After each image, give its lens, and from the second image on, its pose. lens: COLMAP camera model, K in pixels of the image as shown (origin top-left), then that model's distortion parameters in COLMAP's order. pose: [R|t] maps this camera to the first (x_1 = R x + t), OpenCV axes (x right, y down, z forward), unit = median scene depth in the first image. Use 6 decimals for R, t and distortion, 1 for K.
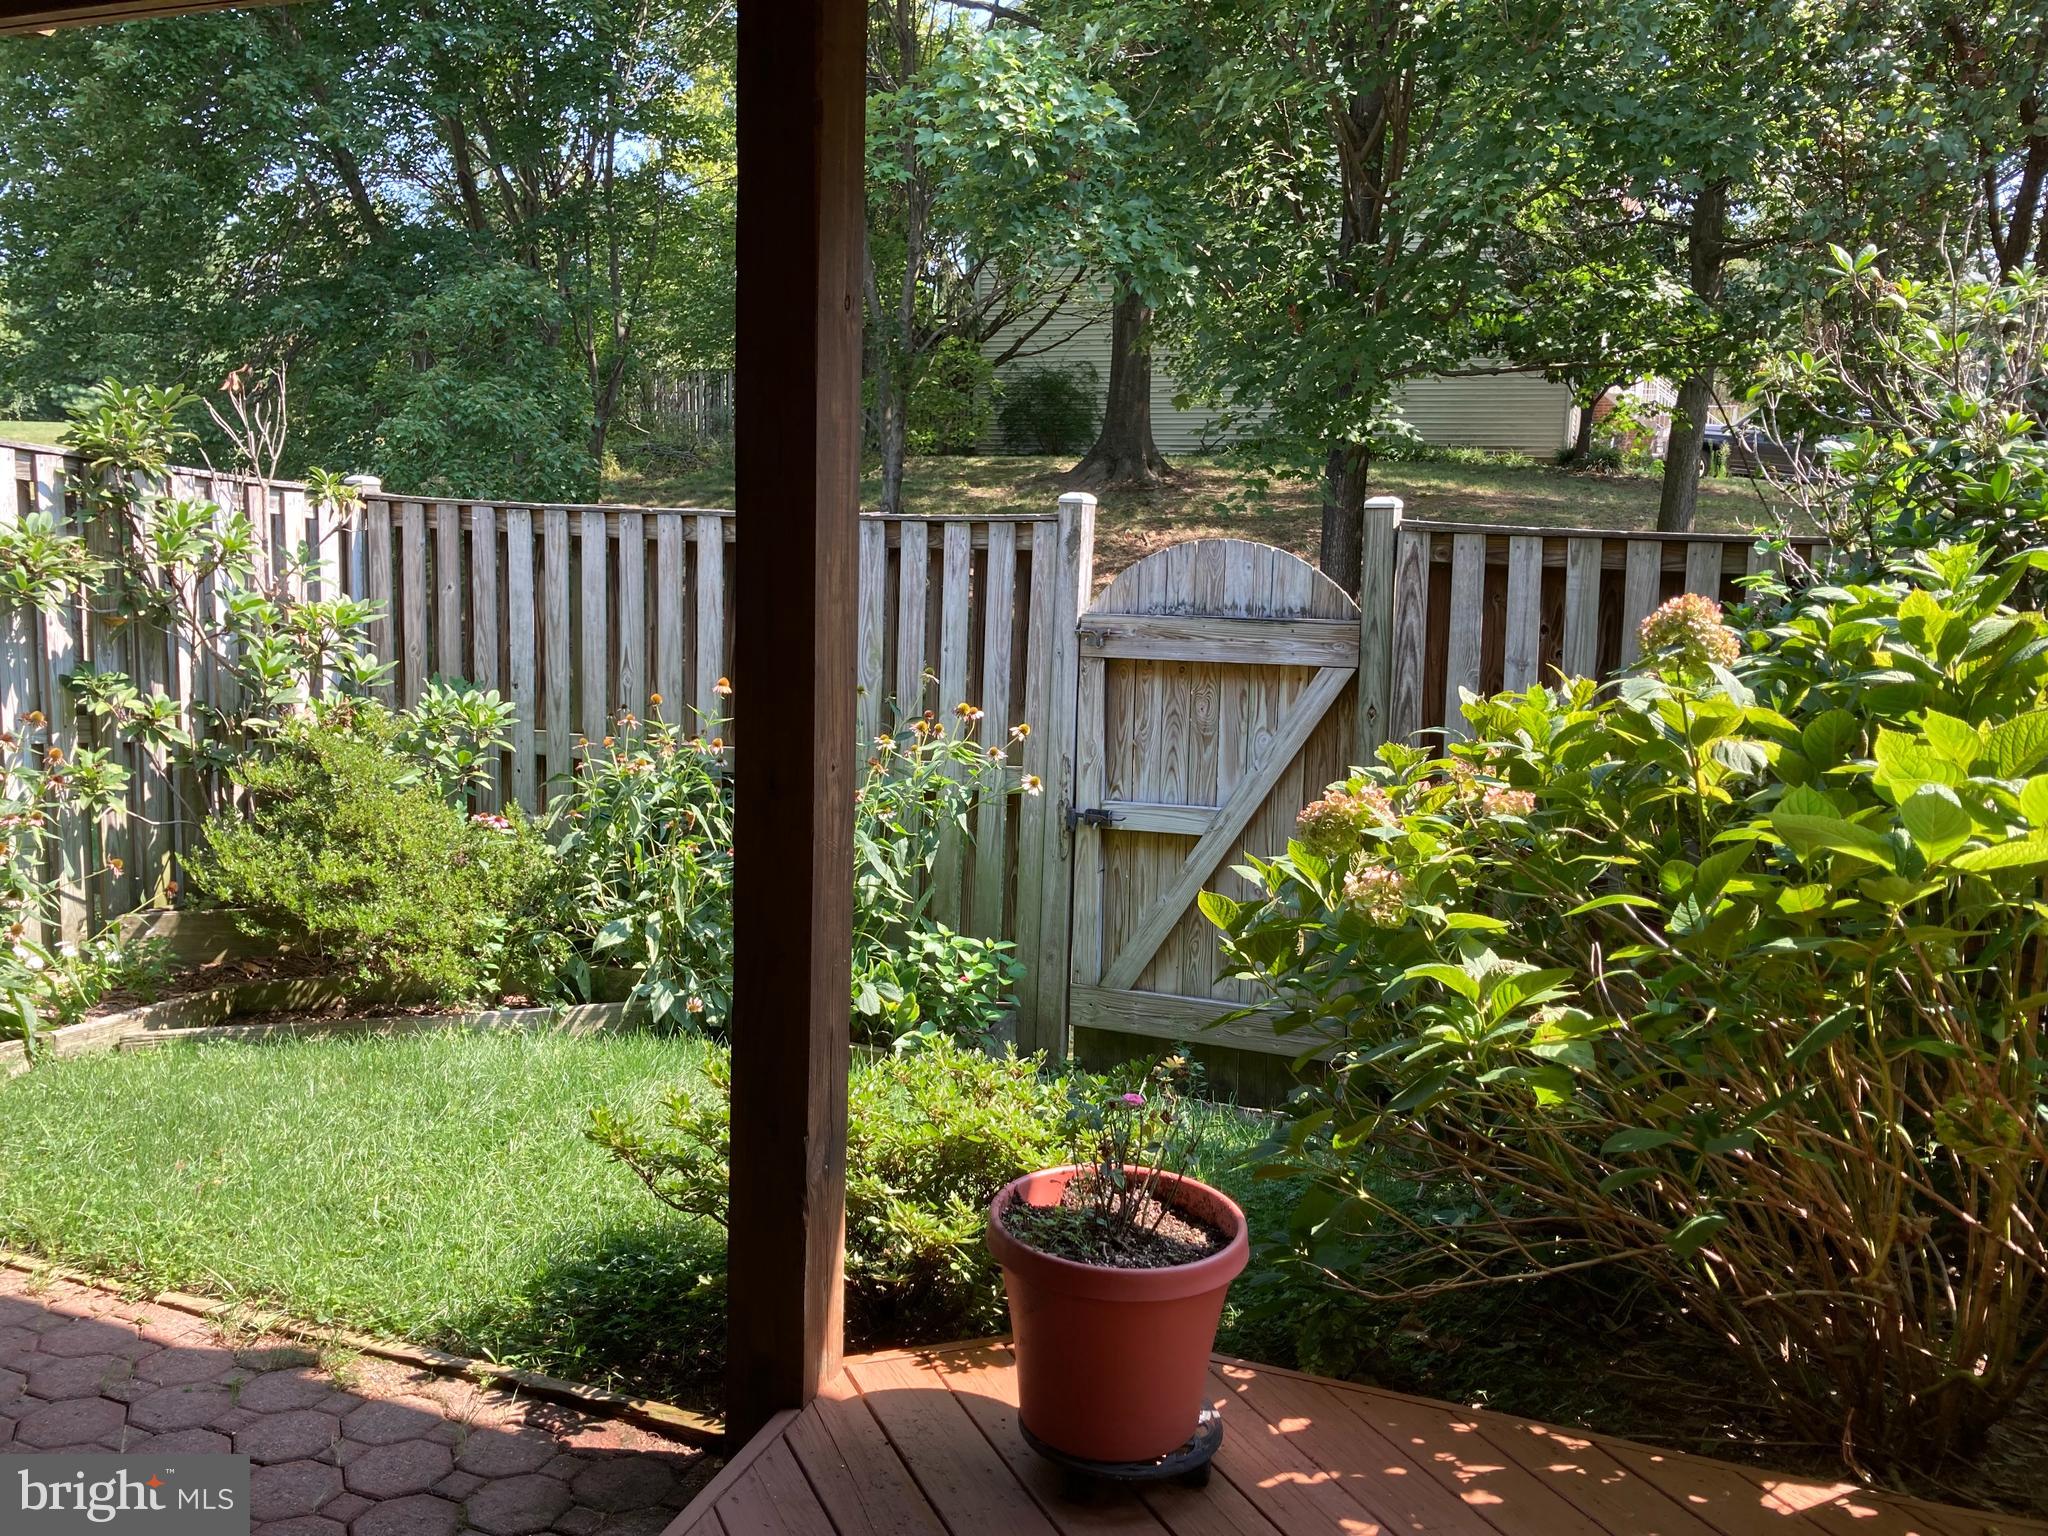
lens RADIAL K [[1643.3, 0, 1024.0], [0, 1643.3, 768.0], [0, 0, 1]] dist [0.121829, -0.369891]
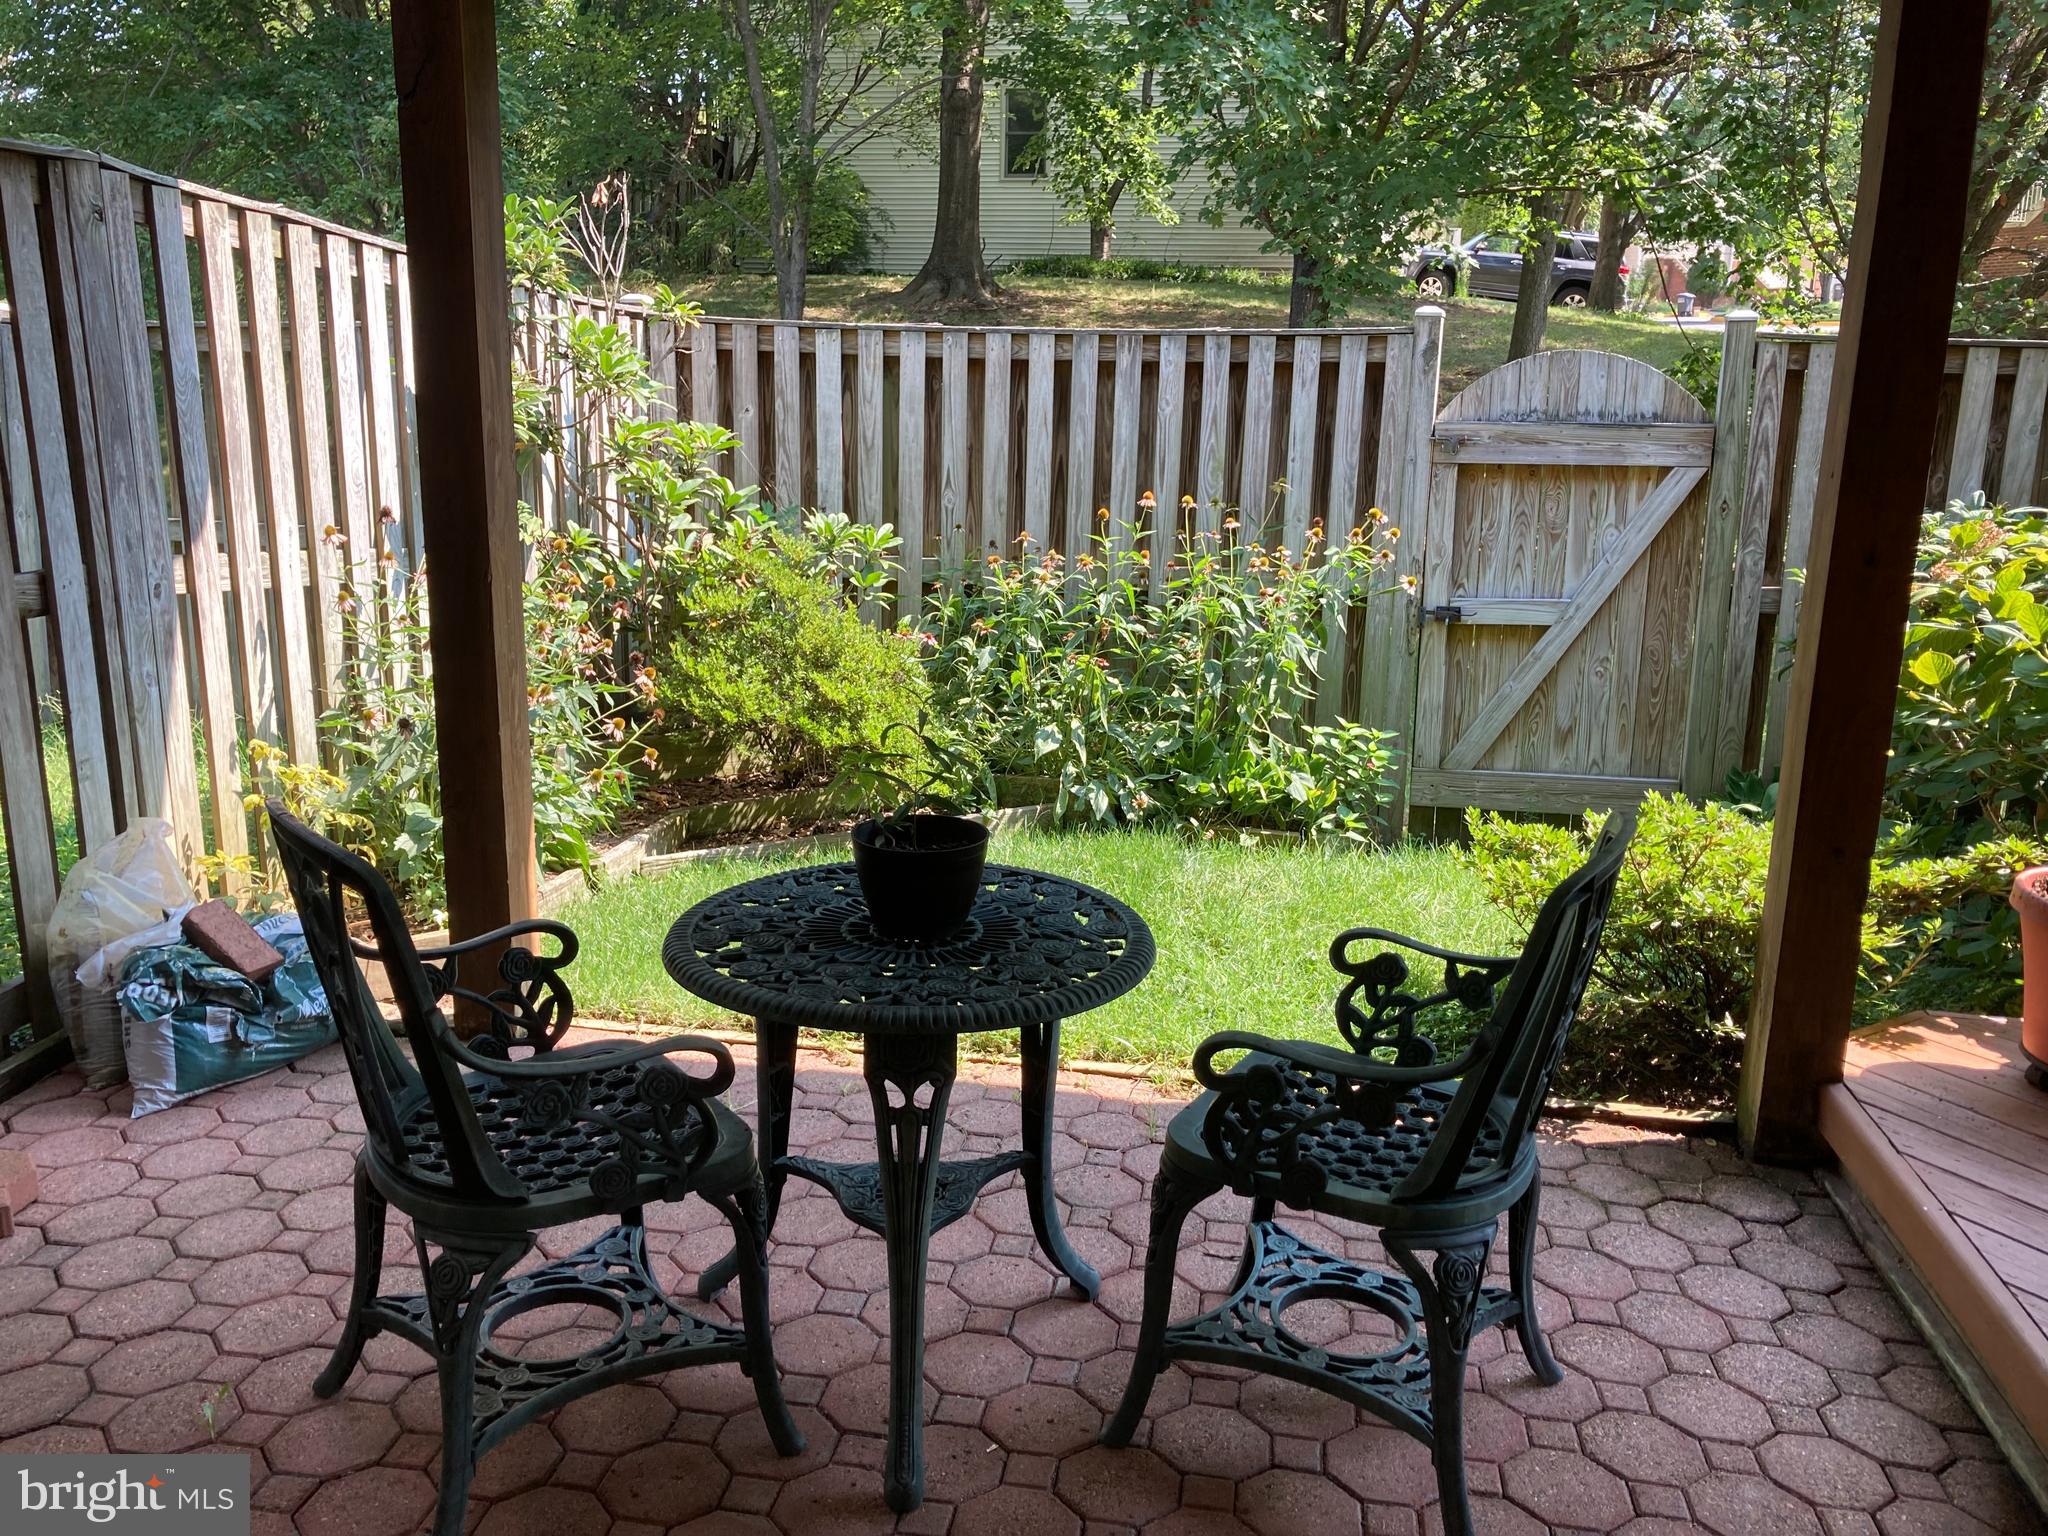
lens RADIAL K [[1622.2, 0, 1021.3], [0, 1622.2, 793.6], [0, 0, 1]] dist [-0.005870, -0.011890]
pose [[0.982381, -0.058760, 0.177409, -0.431669], [0.036834, 0.991542, 0.124449, 0.004471], [-0.183221, -0.115721, 0.976237, -0.006480]]
